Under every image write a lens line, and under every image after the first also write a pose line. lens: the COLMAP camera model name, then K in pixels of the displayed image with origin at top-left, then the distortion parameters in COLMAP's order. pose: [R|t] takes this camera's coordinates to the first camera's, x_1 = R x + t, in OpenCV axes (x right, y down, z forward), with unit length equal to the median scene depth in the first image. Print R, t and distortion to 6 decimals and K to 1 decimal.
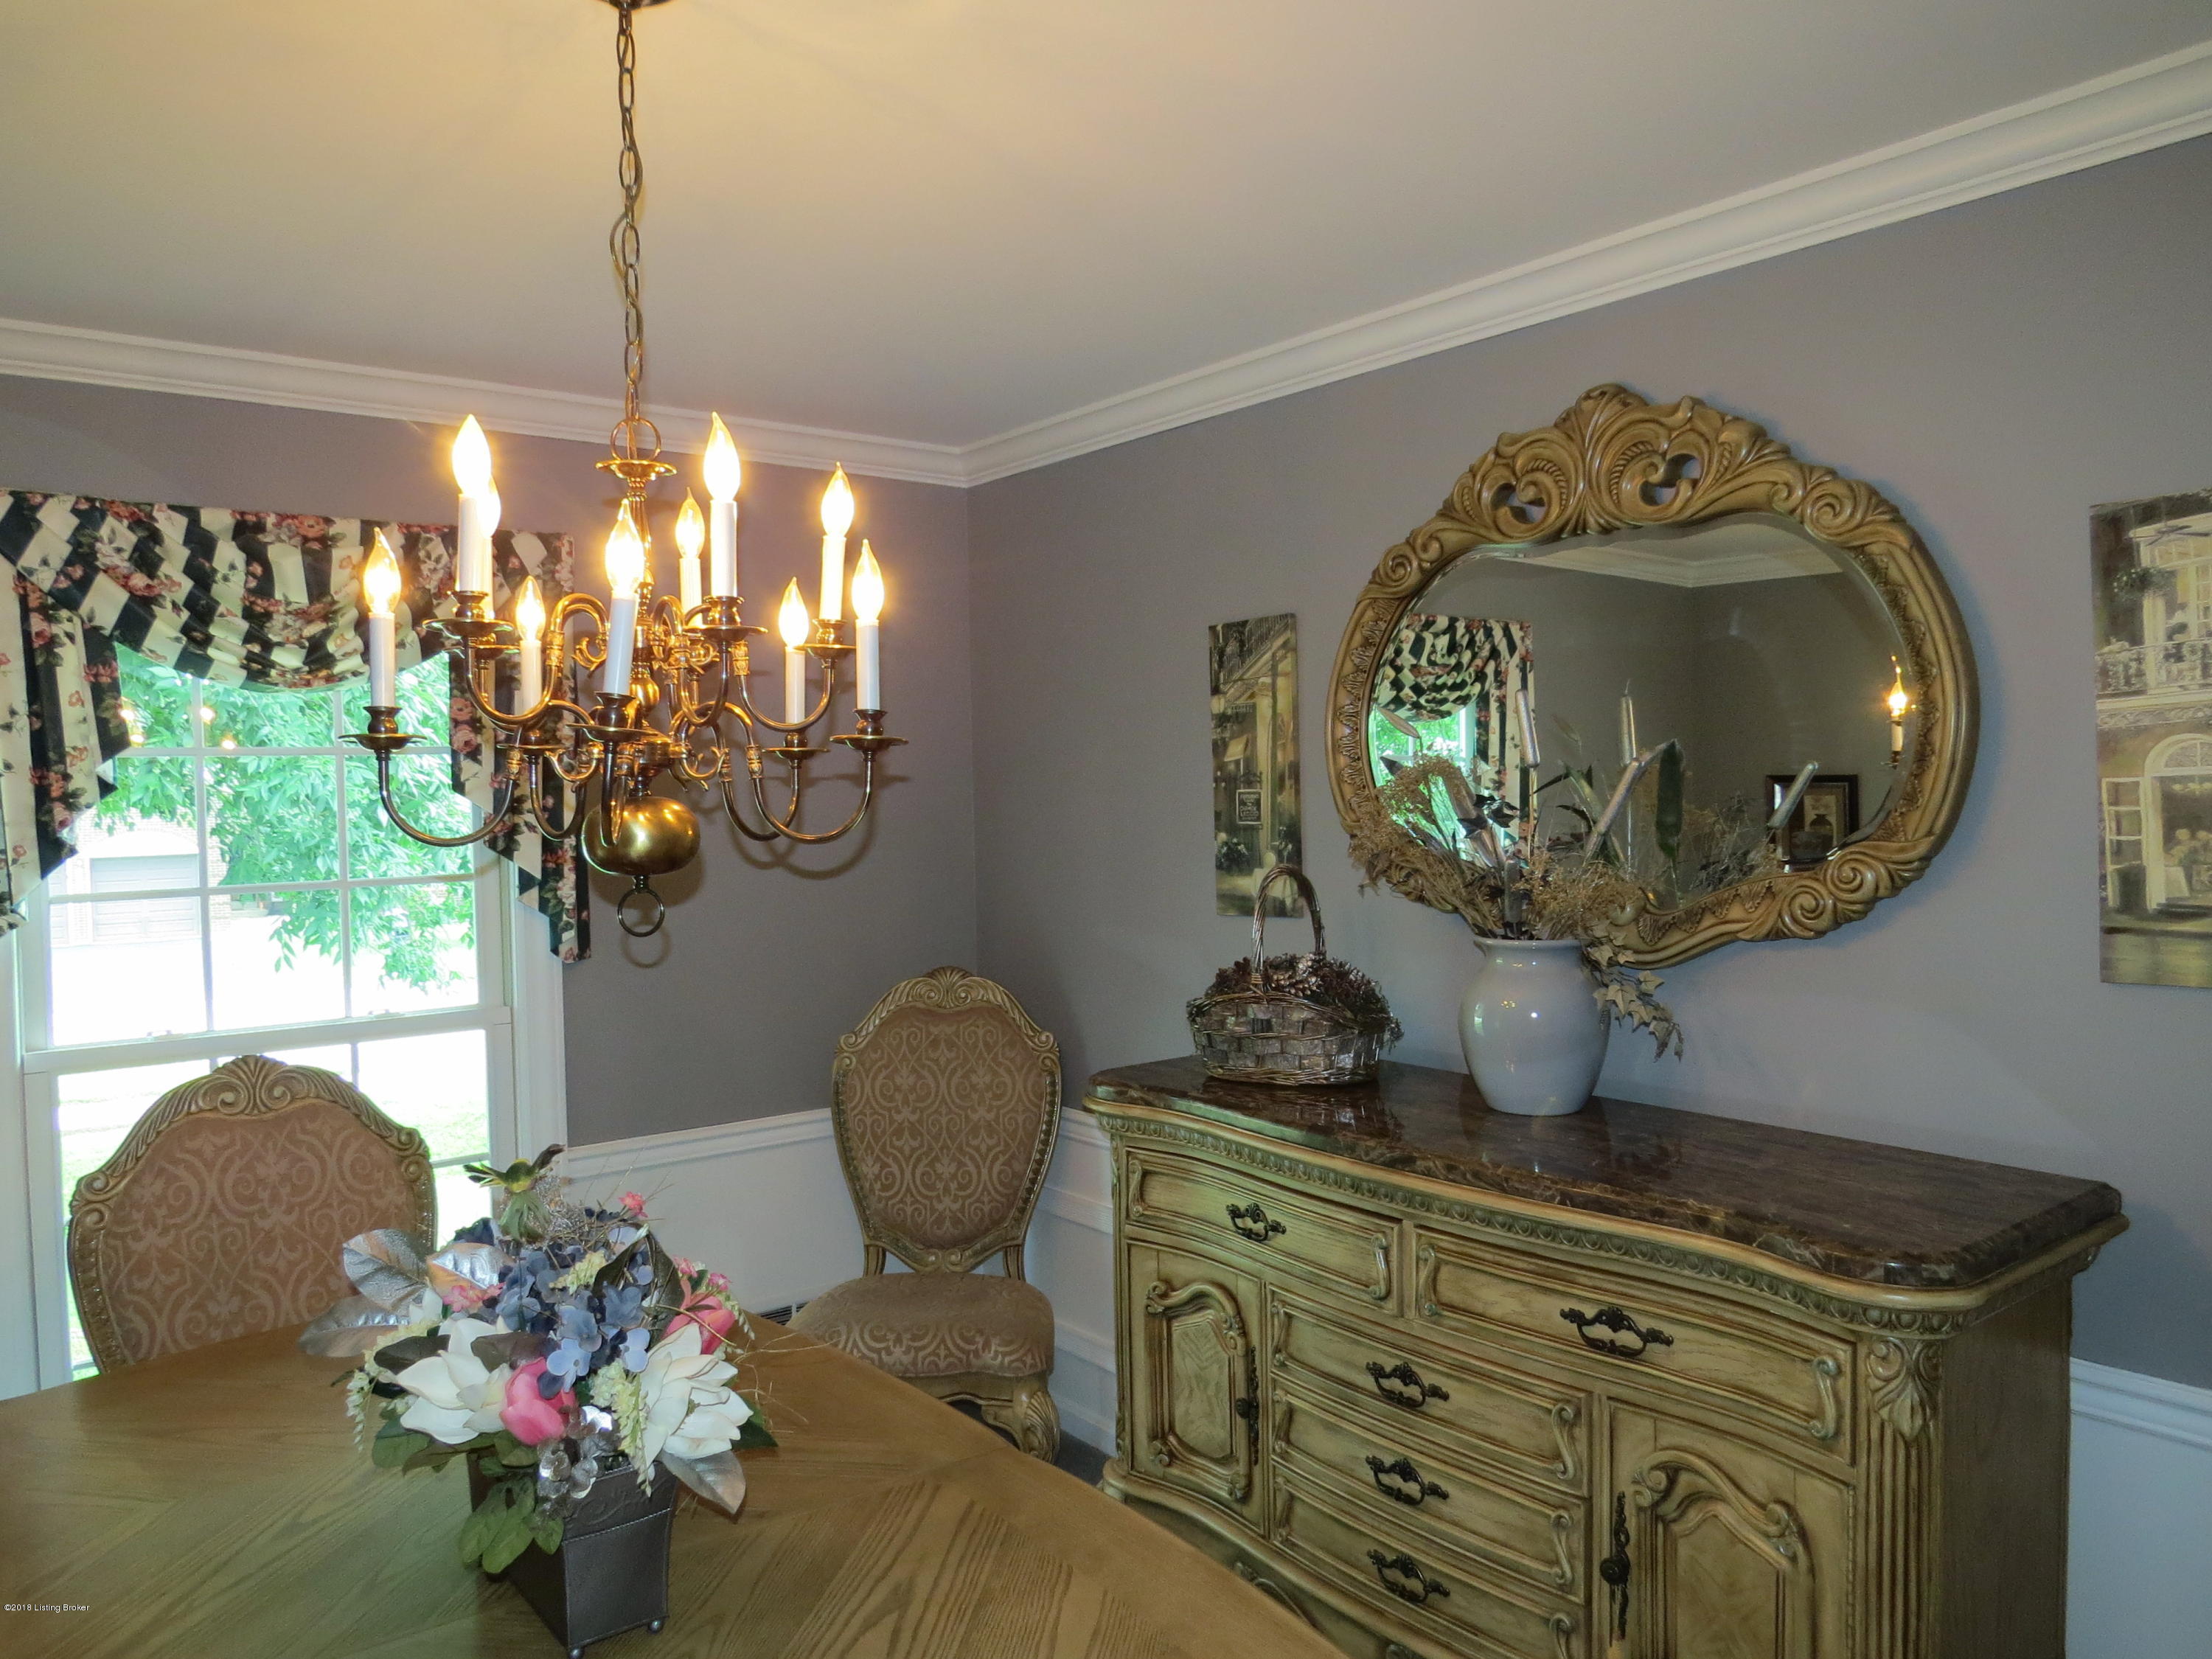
lens RADIAL K [[1600.9, 0, 1106.0], [0, 1600.9, 829.5], [0, 0, 1]] dist [0.002044, -0.004255]
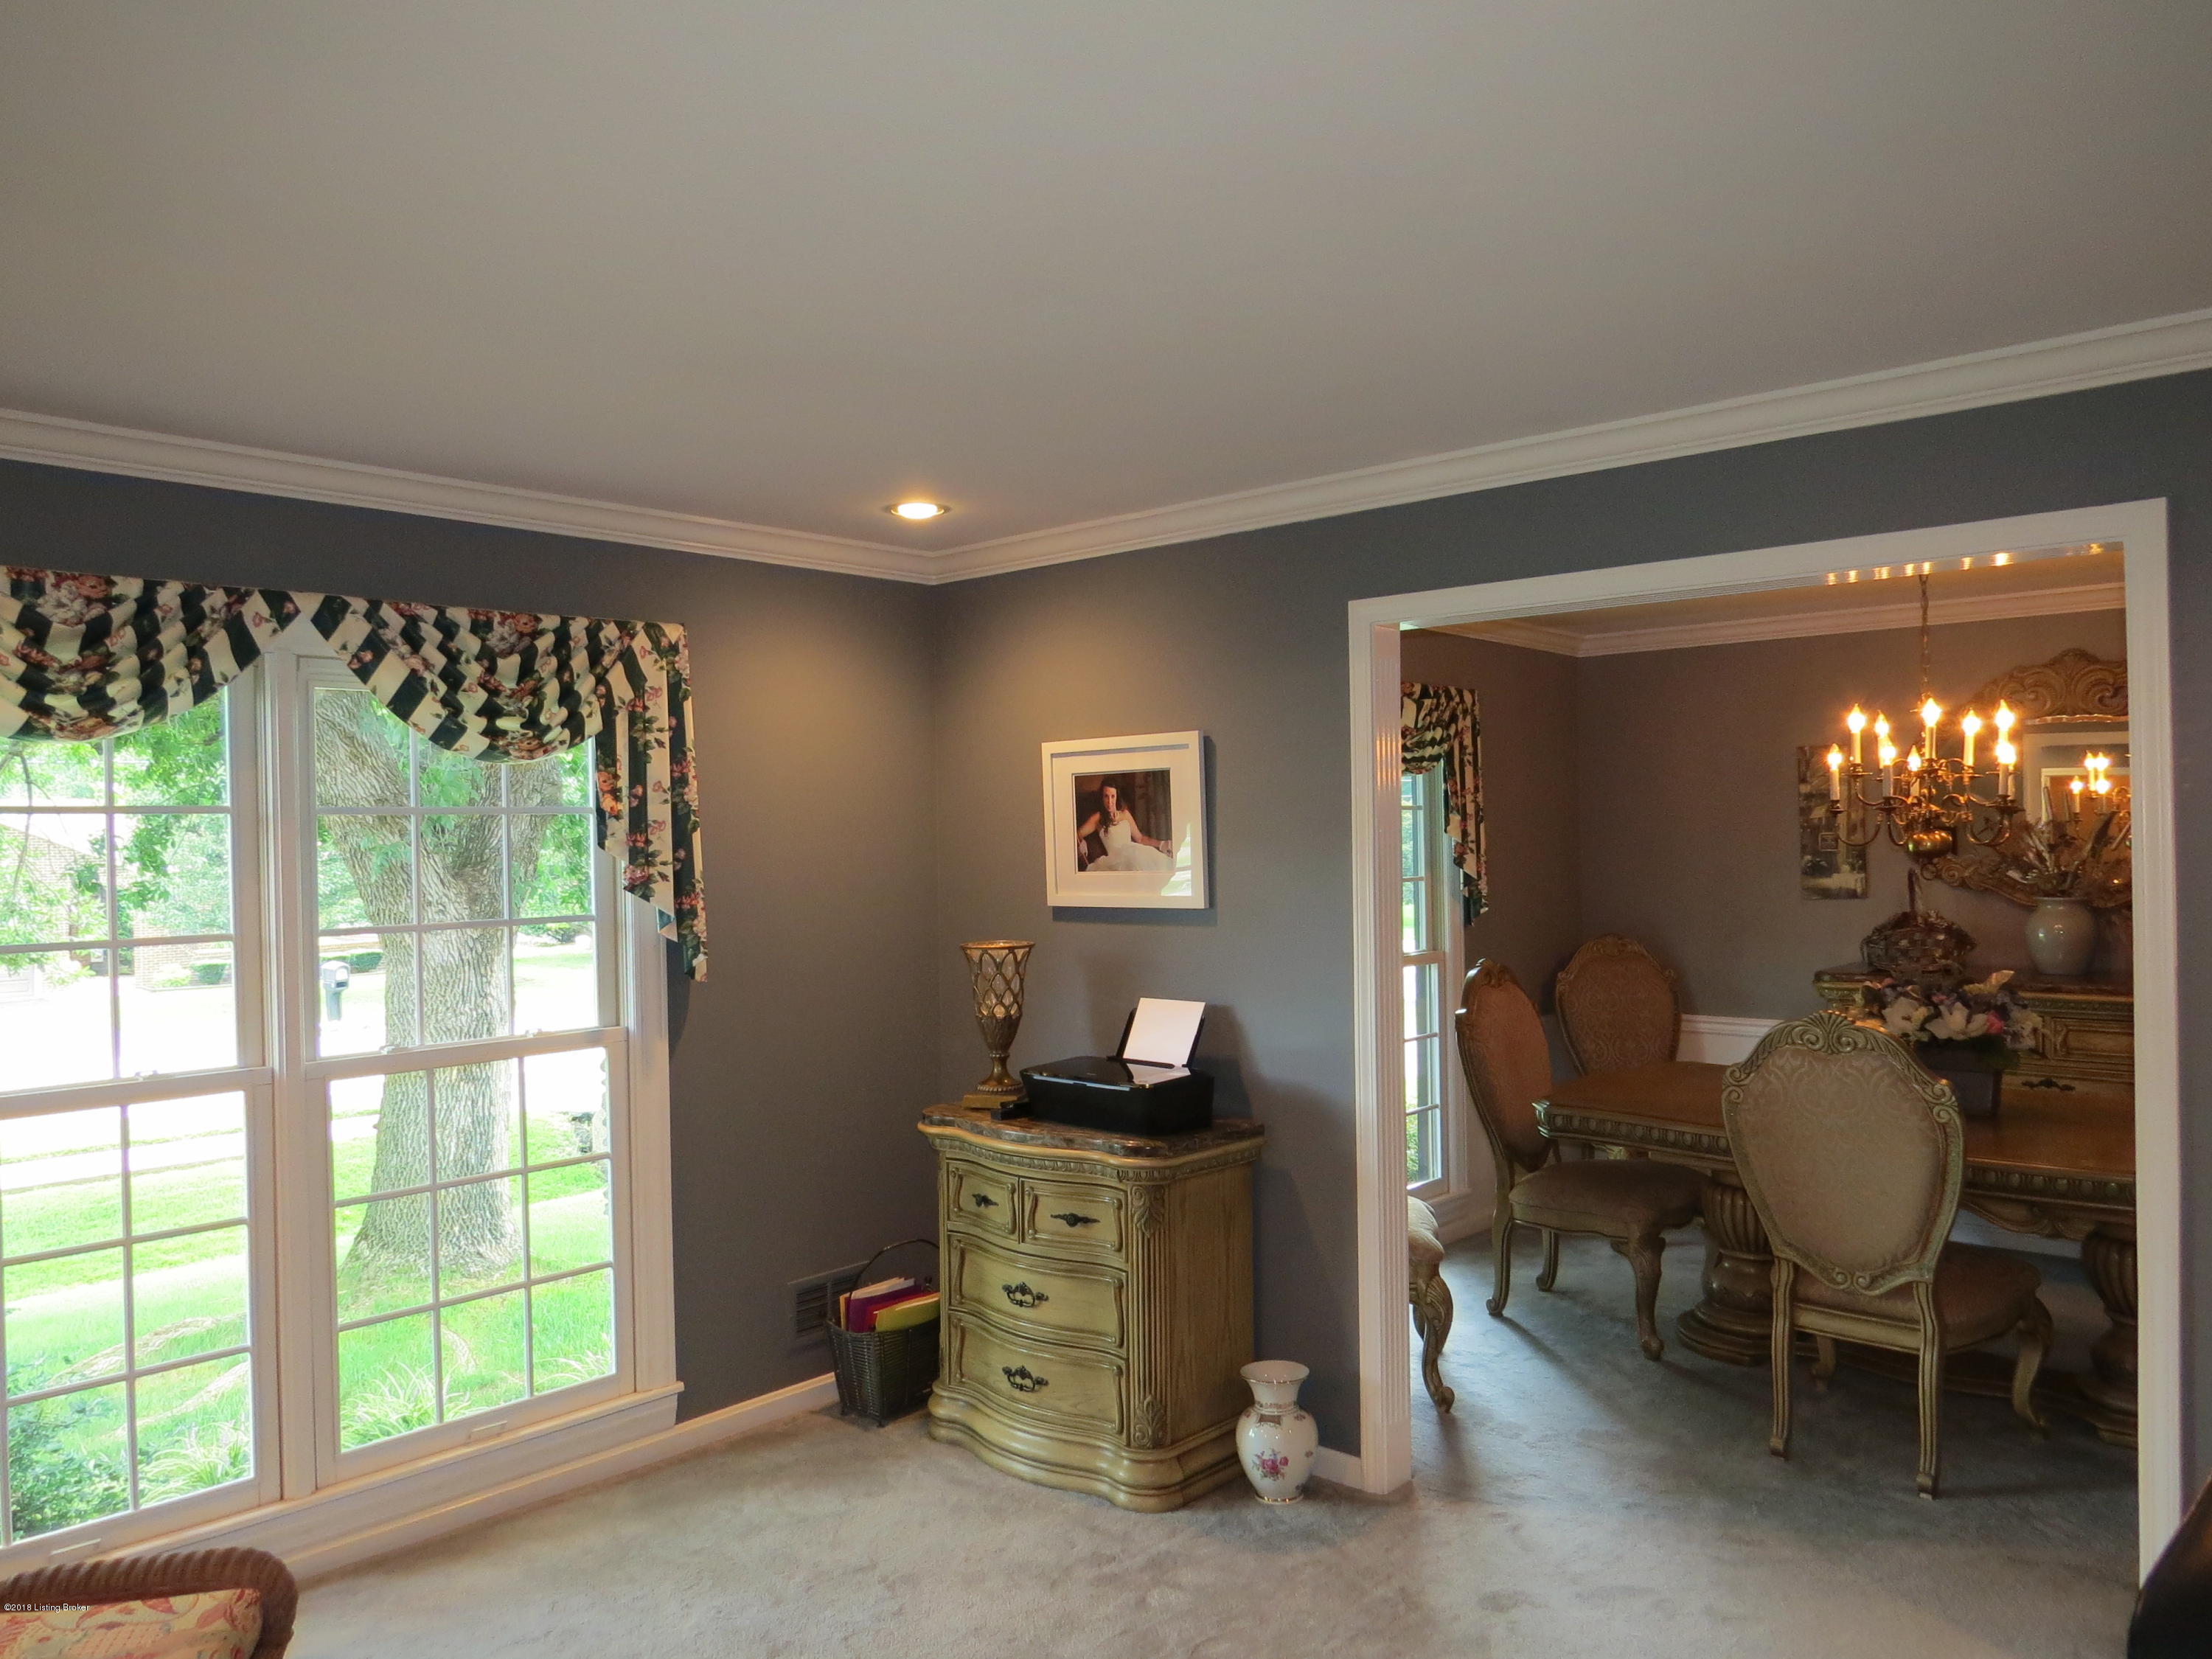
lens RADIAL K [[1517.4, 0, 1106.0], [0, 1517.4, 829.5], [0, 0, 1]] dist [-0.044267, -0.000763]
pose [[0.984333, 0.006177, 0.176214, -1.064762], [0.001058, 0.999161, -0.040932, 0.043425], [-0.176319, 0.040477, 0.983501, -0.614151]]
